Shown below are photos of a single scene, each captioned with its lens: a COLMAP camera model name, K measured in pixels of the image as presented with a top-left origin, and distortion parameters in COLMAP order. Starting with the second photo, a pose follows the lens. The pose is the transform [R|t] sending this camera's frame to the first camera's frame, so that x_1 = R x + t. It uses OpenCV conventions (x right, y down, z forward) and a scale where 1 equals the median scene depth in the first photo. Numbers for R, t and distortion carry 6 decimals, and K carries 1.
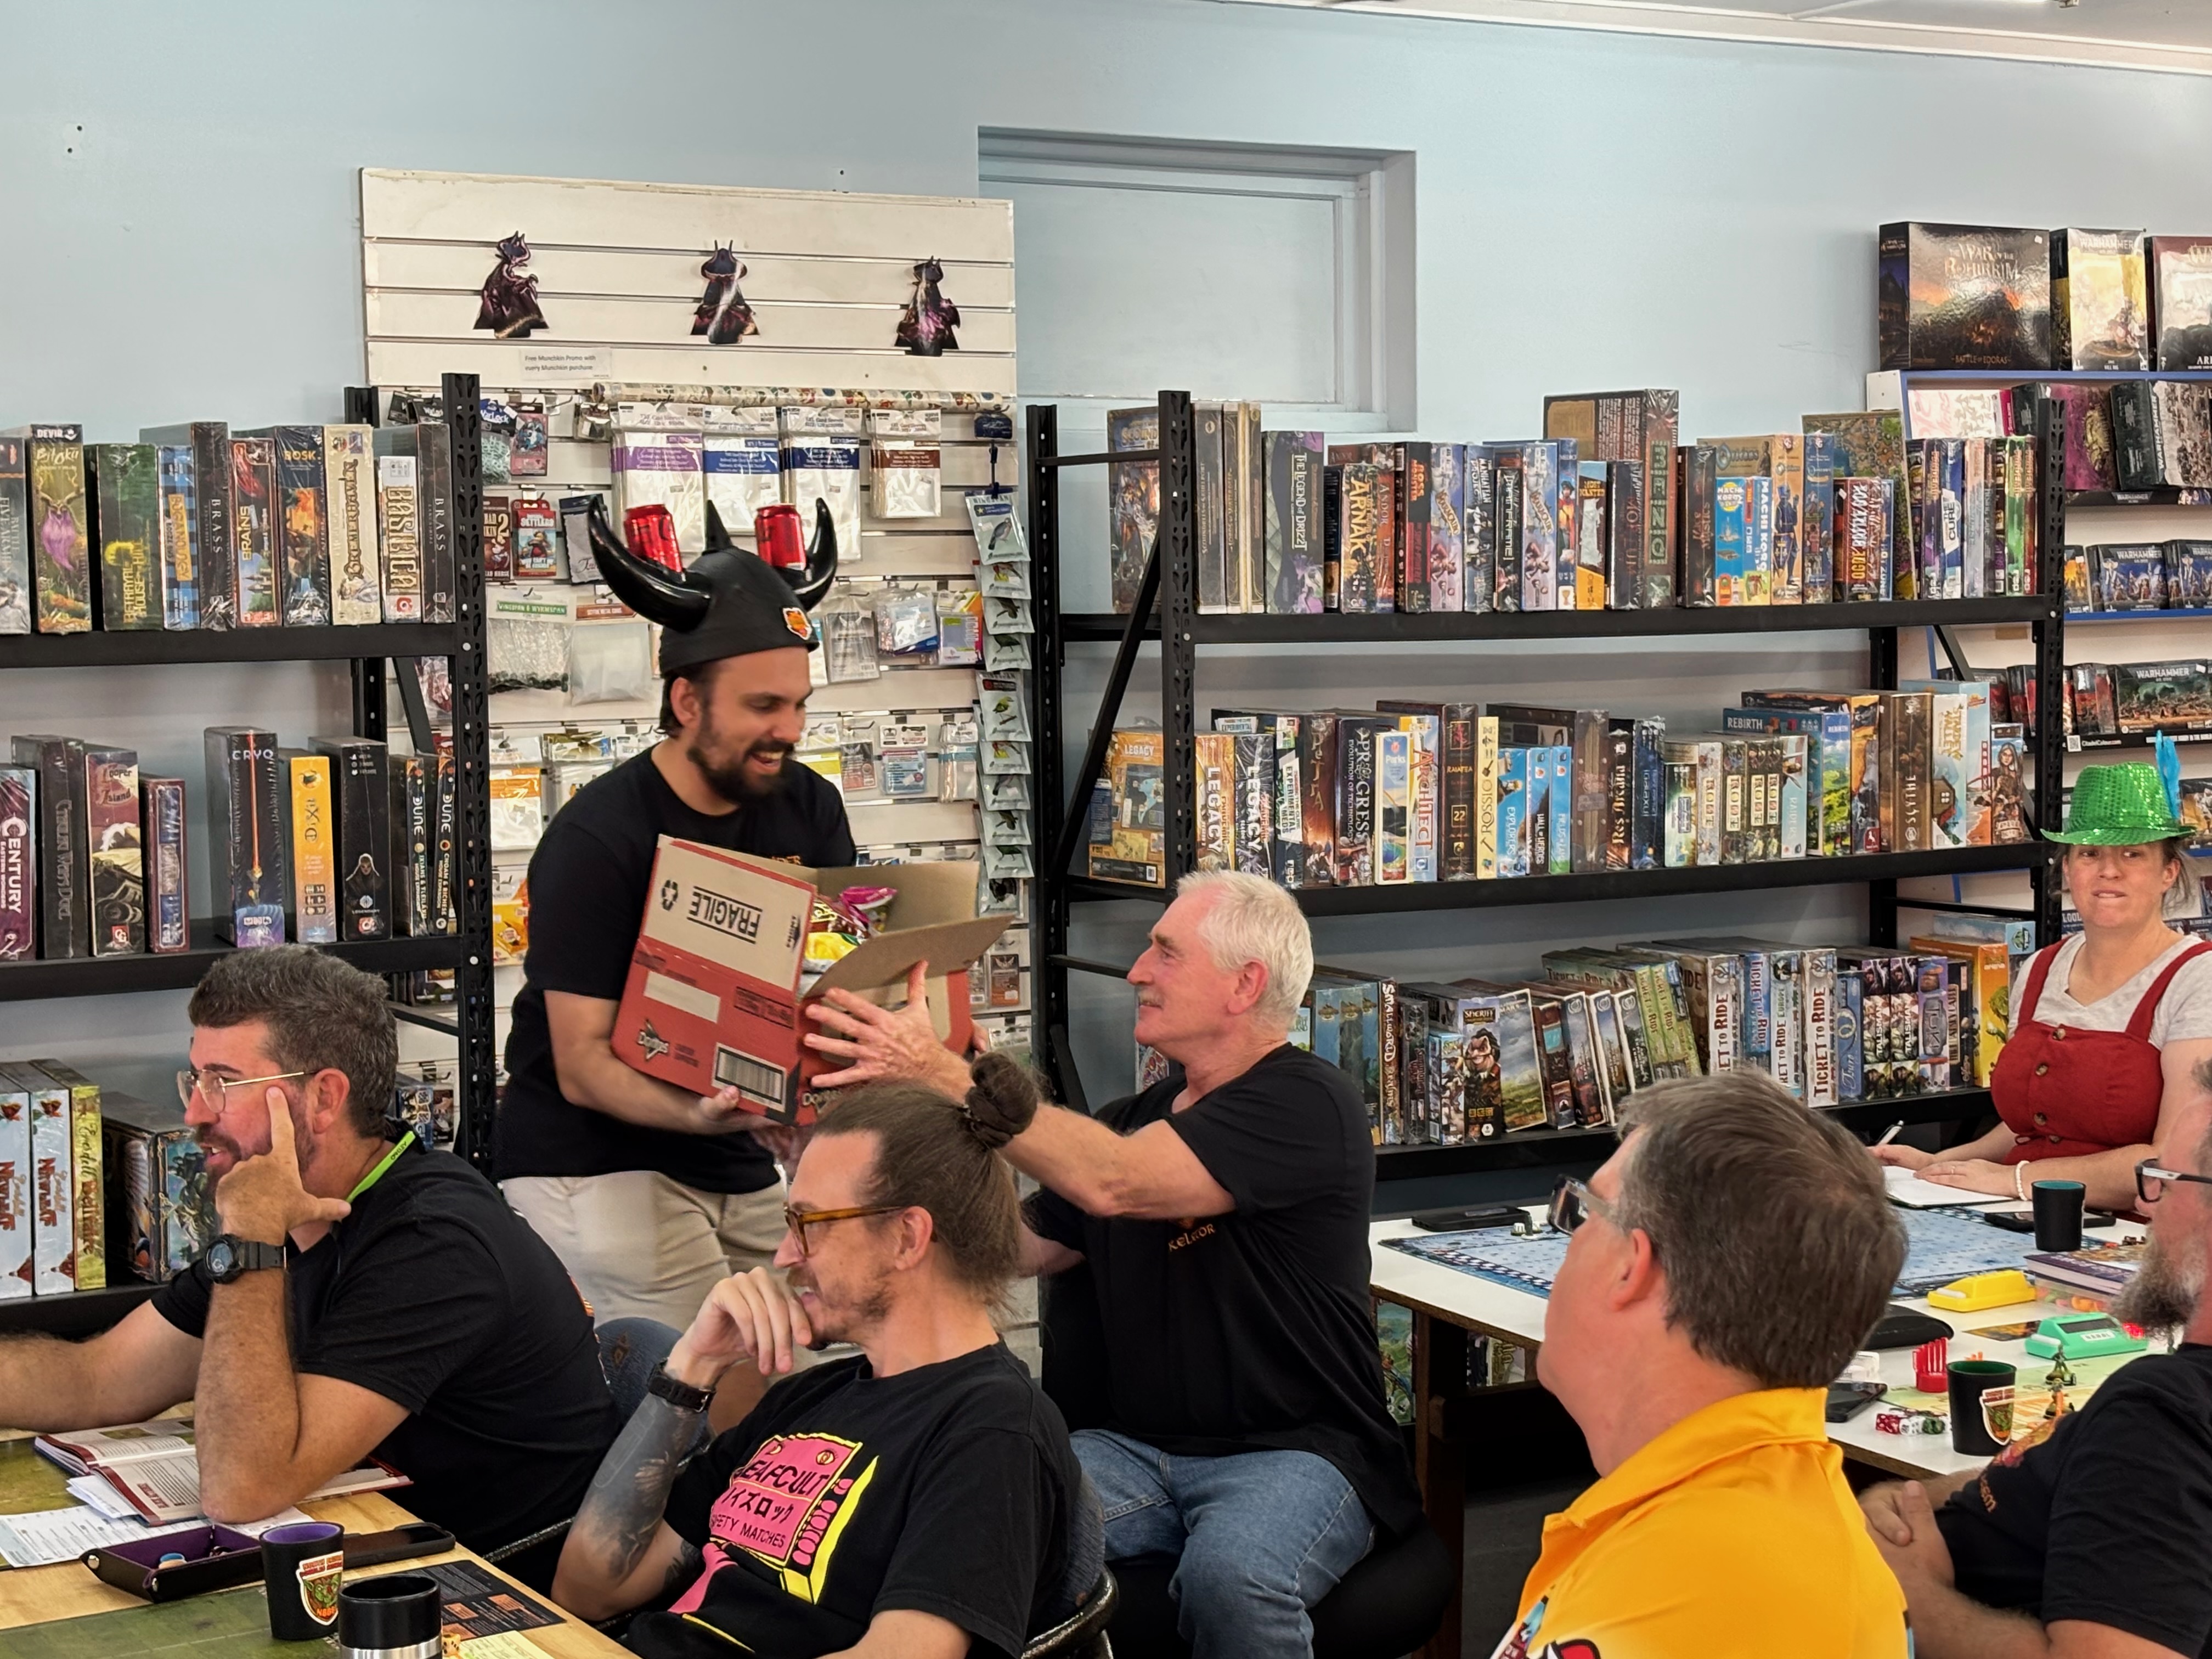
lens RADIAL K [[3575.9, 0, 1140.9], [0, 3575.9, 830.4], [0, 0, 1]] dist [0.079161, 0.000000]
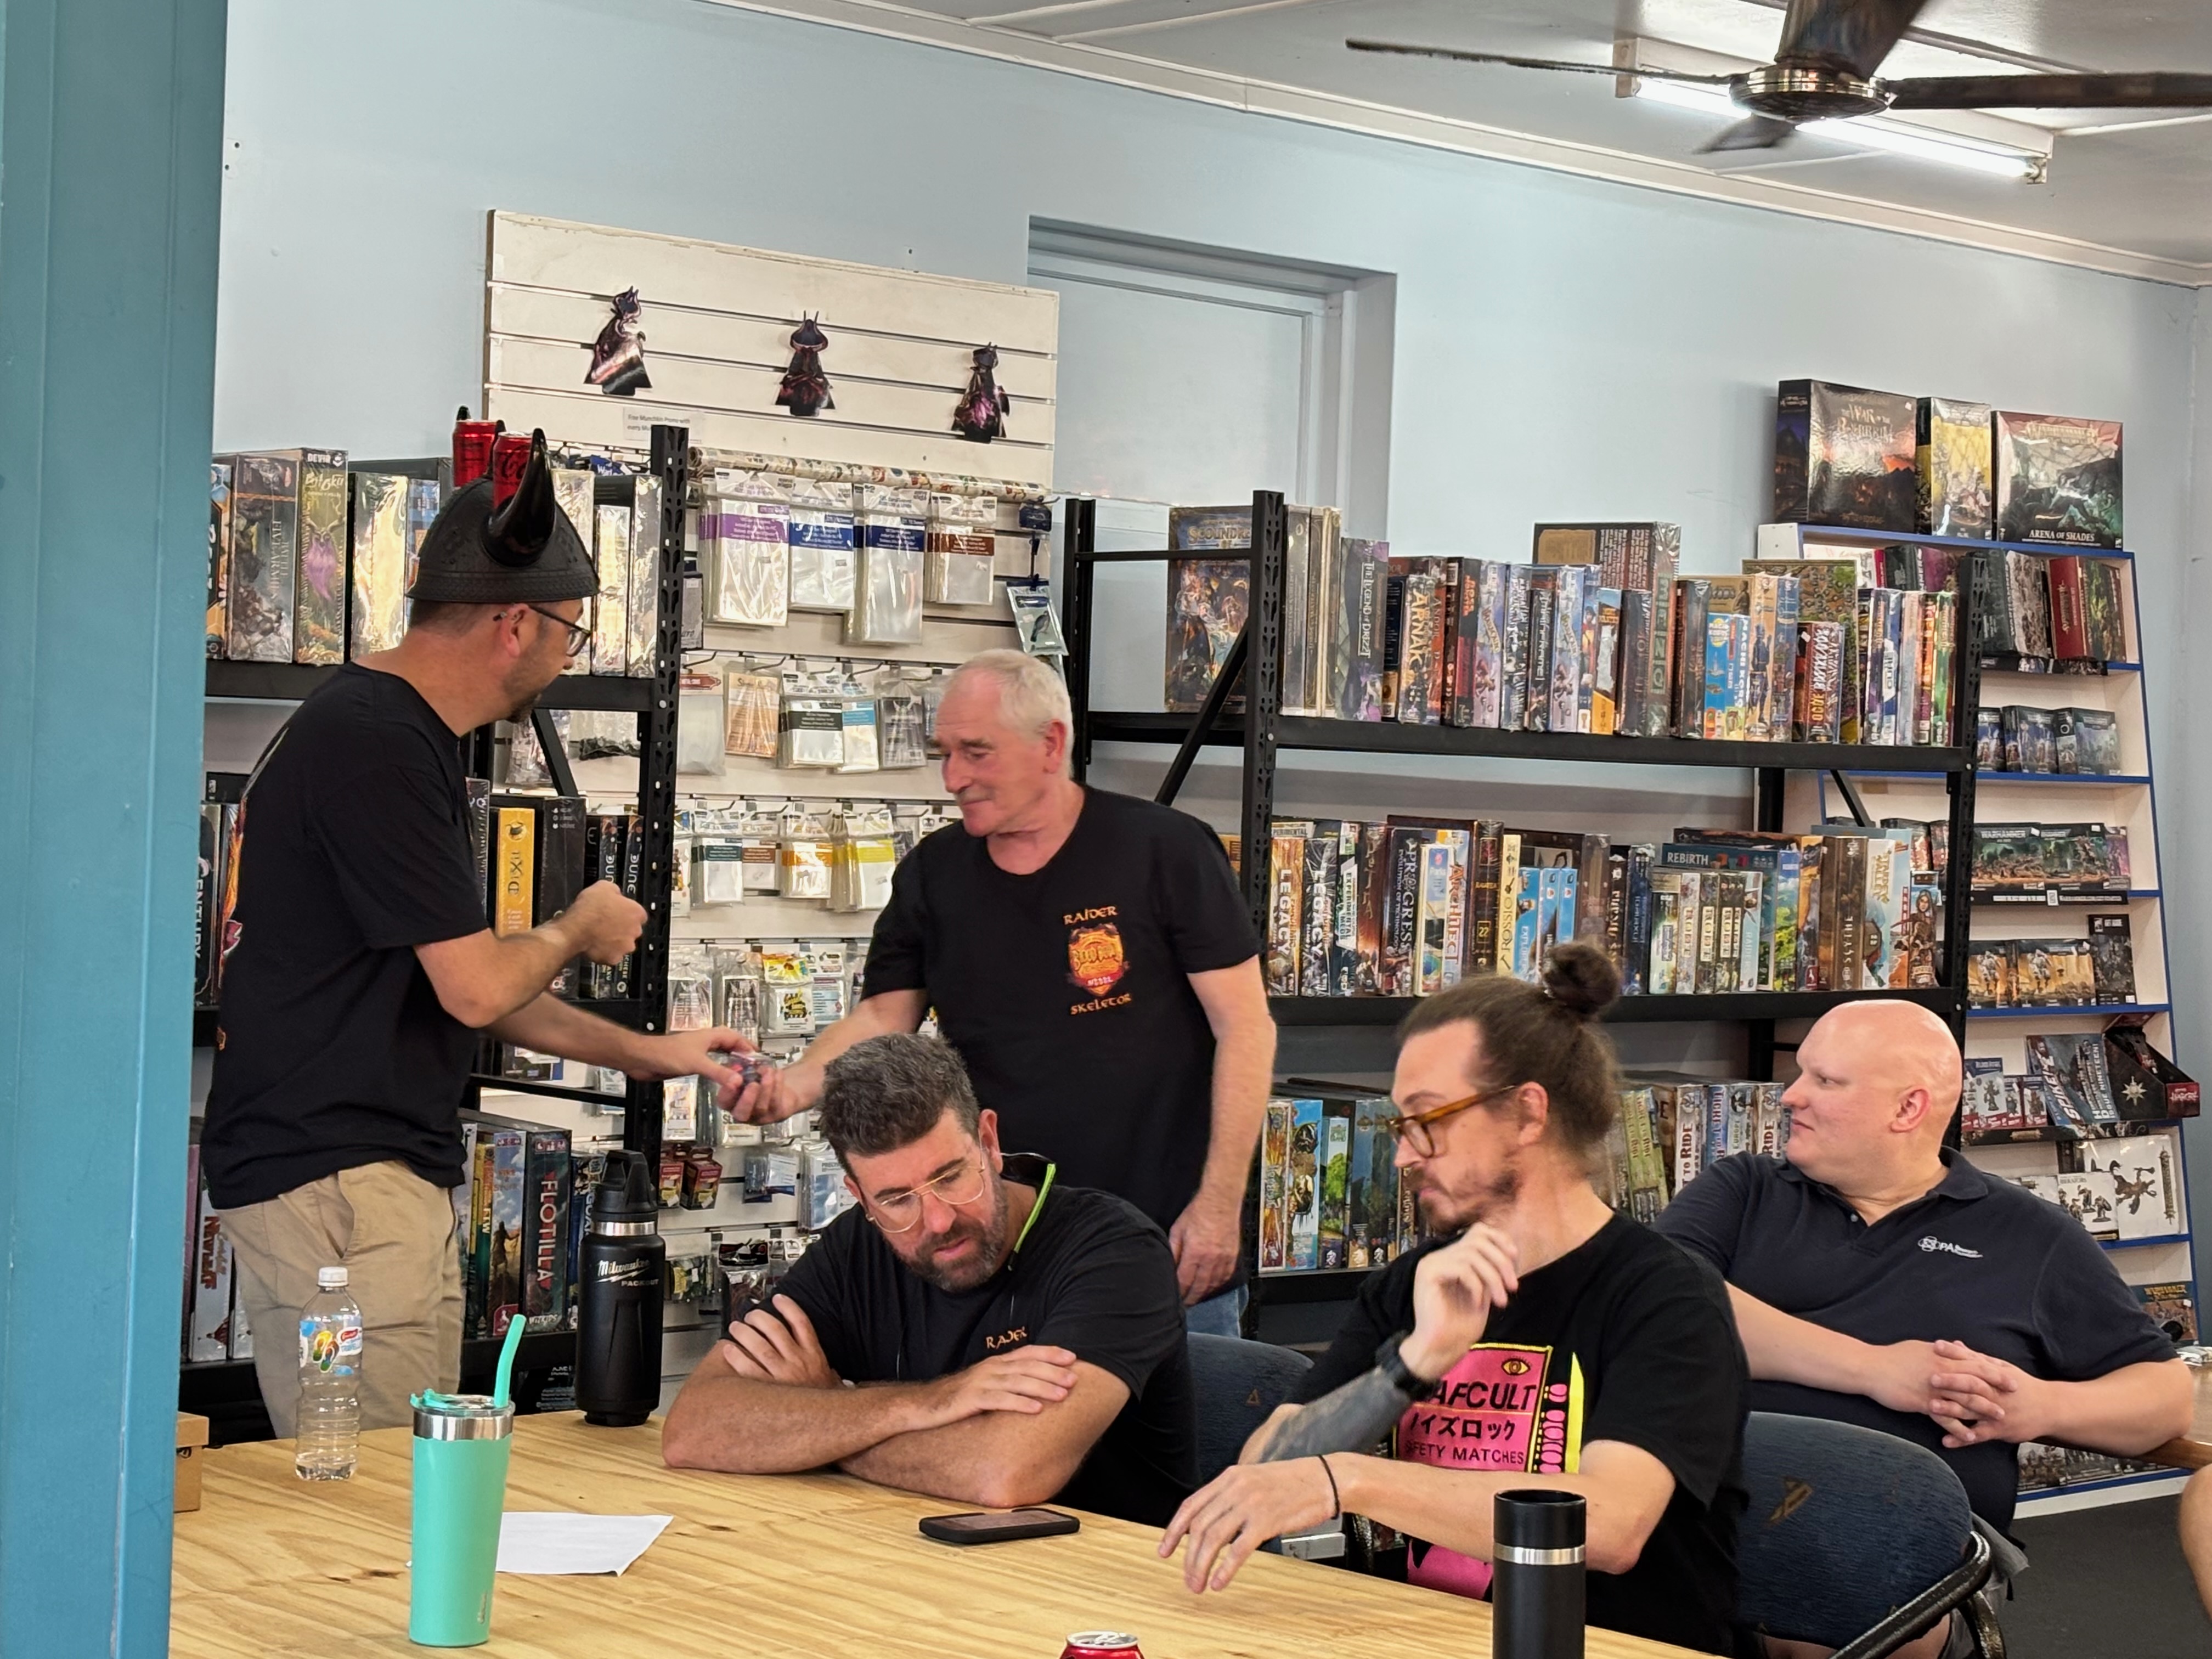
lens RADIAL K [[4021.2, 0, 1083.4], [0, 4021.2, 803.8], [0, 0, 1]] dist [0.105526, 0.000000]
pose [[0.975716, 0.046551, 0.214034, -0.263818], [-0.033780, 0.997445, -0.062948, 0.034927], [-0.216417, 0.054190, 0.974796, -0.076652]]
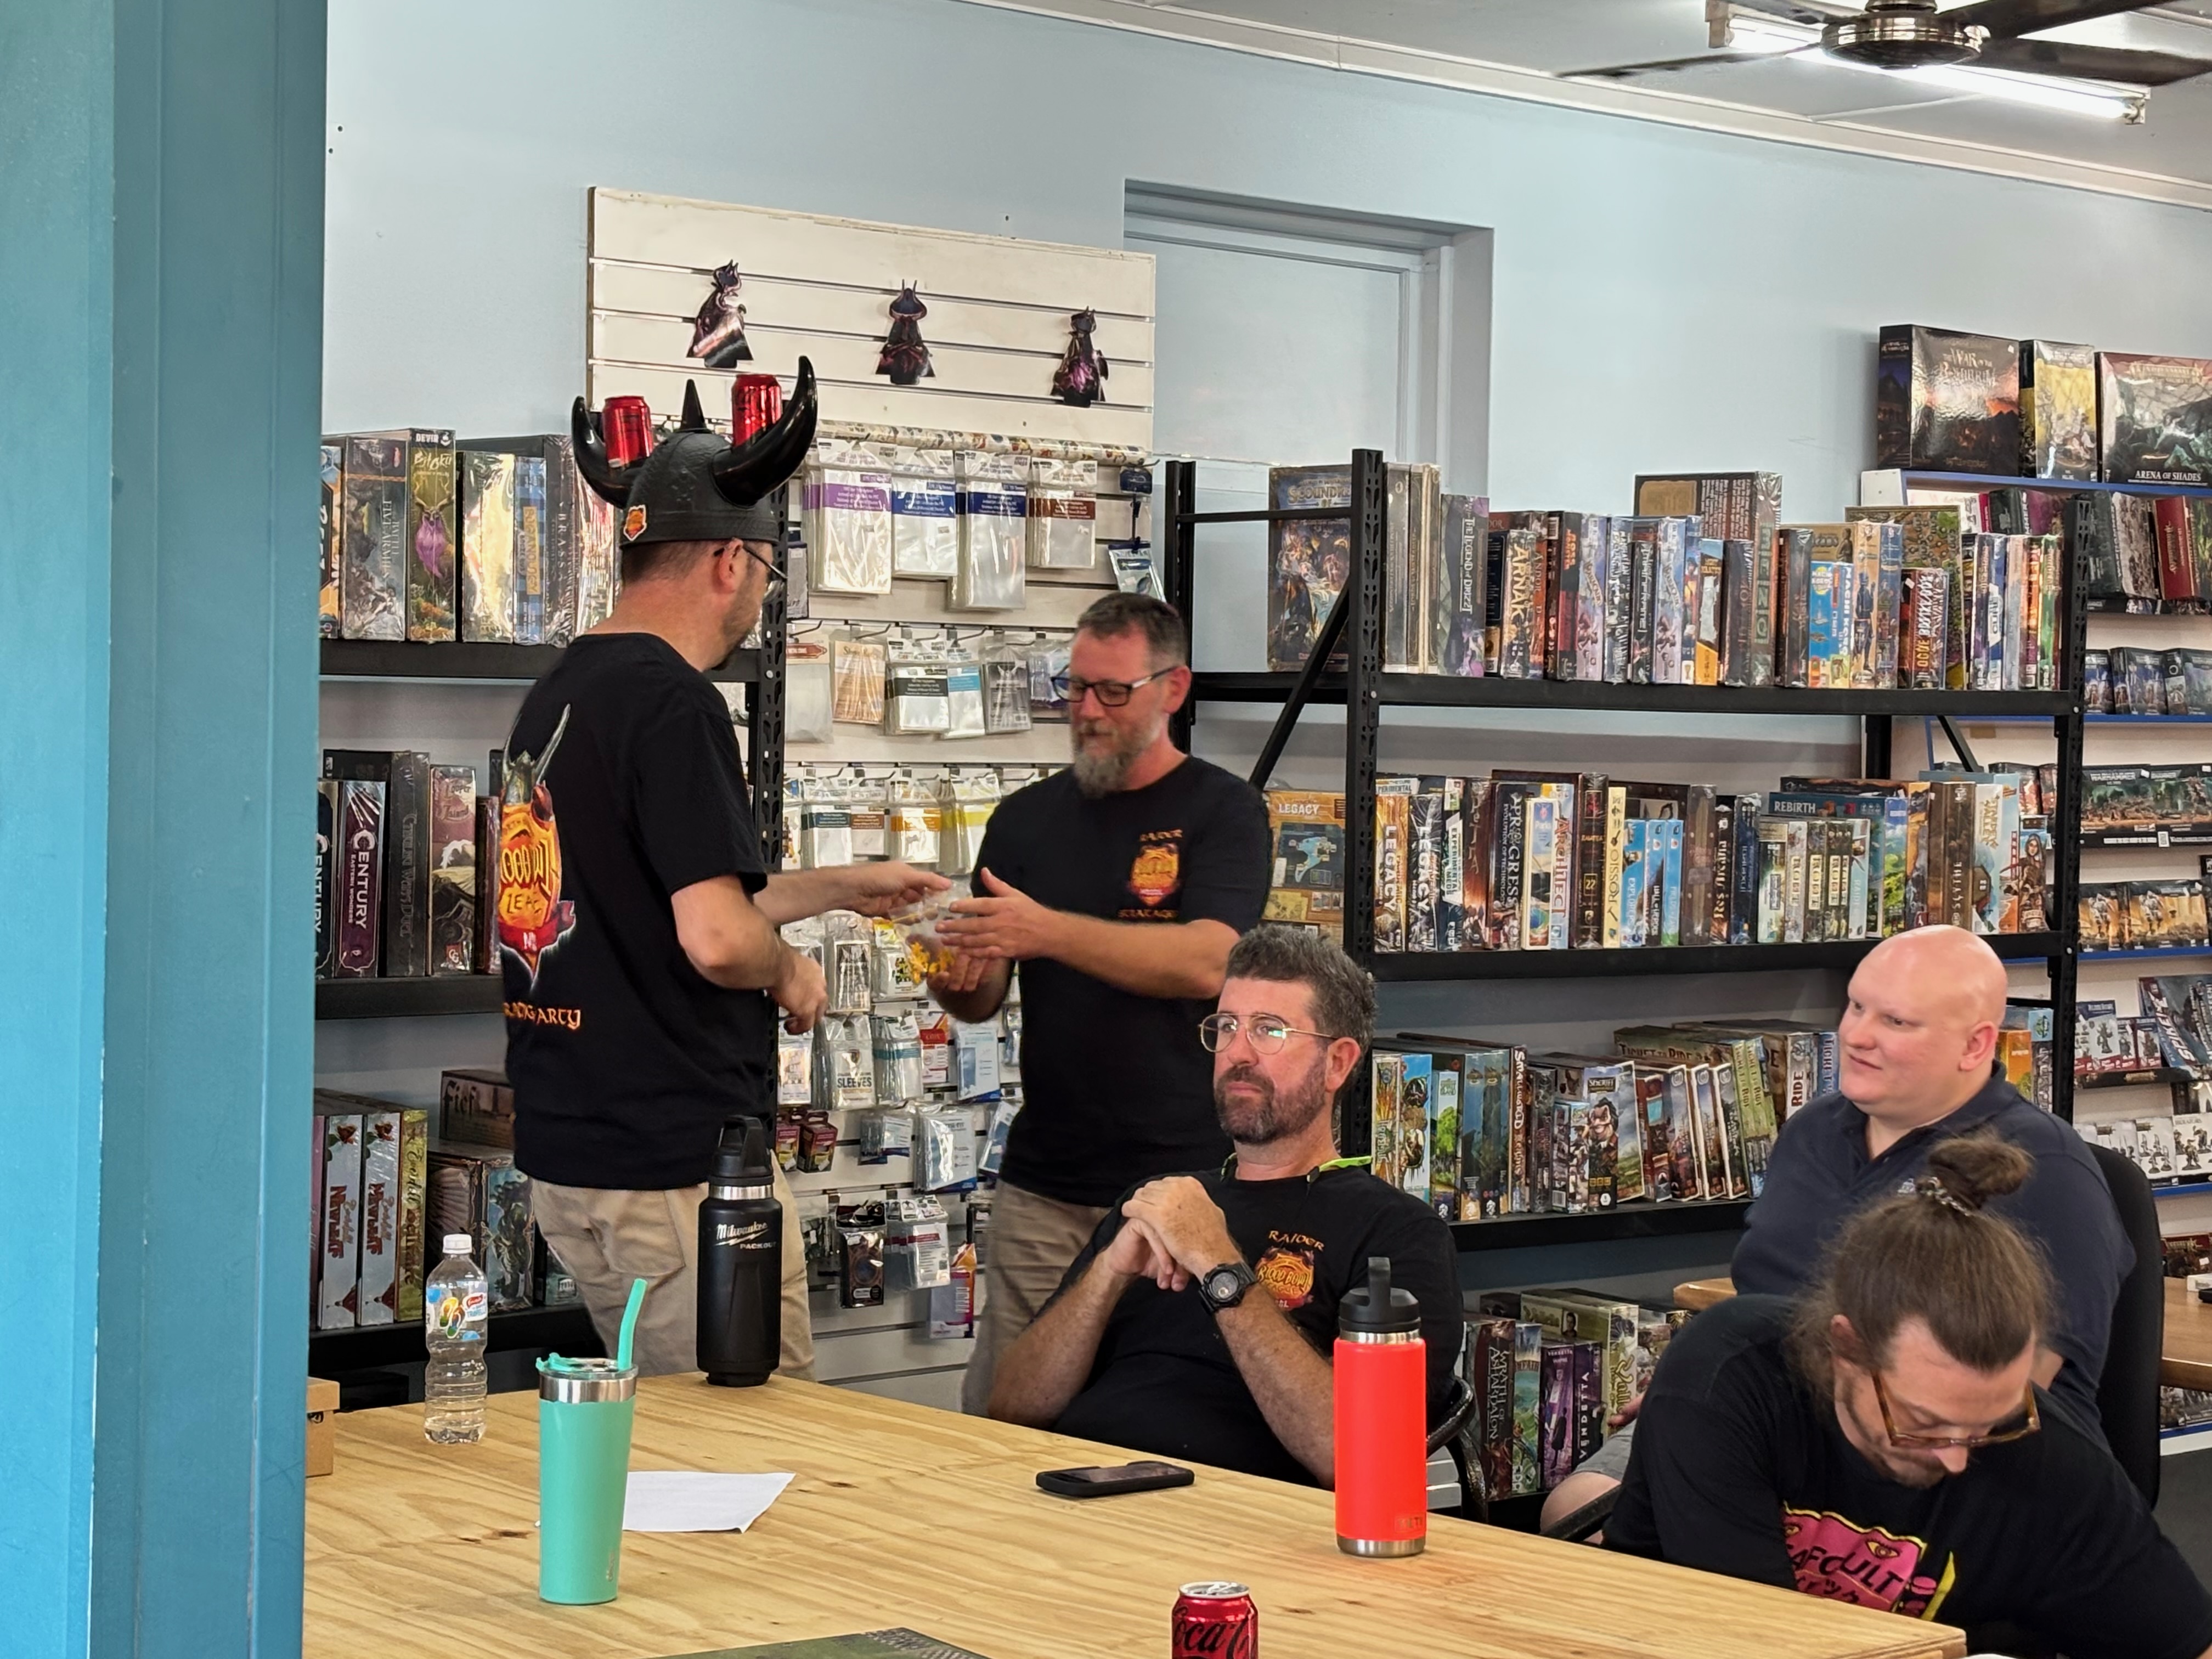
lens RADIAL K [[4021.2, 0, 1092.9], [0, 4021.2, 818.9], [0, 0, 1]] dist [0.105526, 0.000000]
pose [[0.981550, 0.025885, 0.189445, -0.263737], [-0.017126, 0.998713, -0.047731, 0.034049], [-0.190437, 0.043606, 0.980731, -0.084886]]
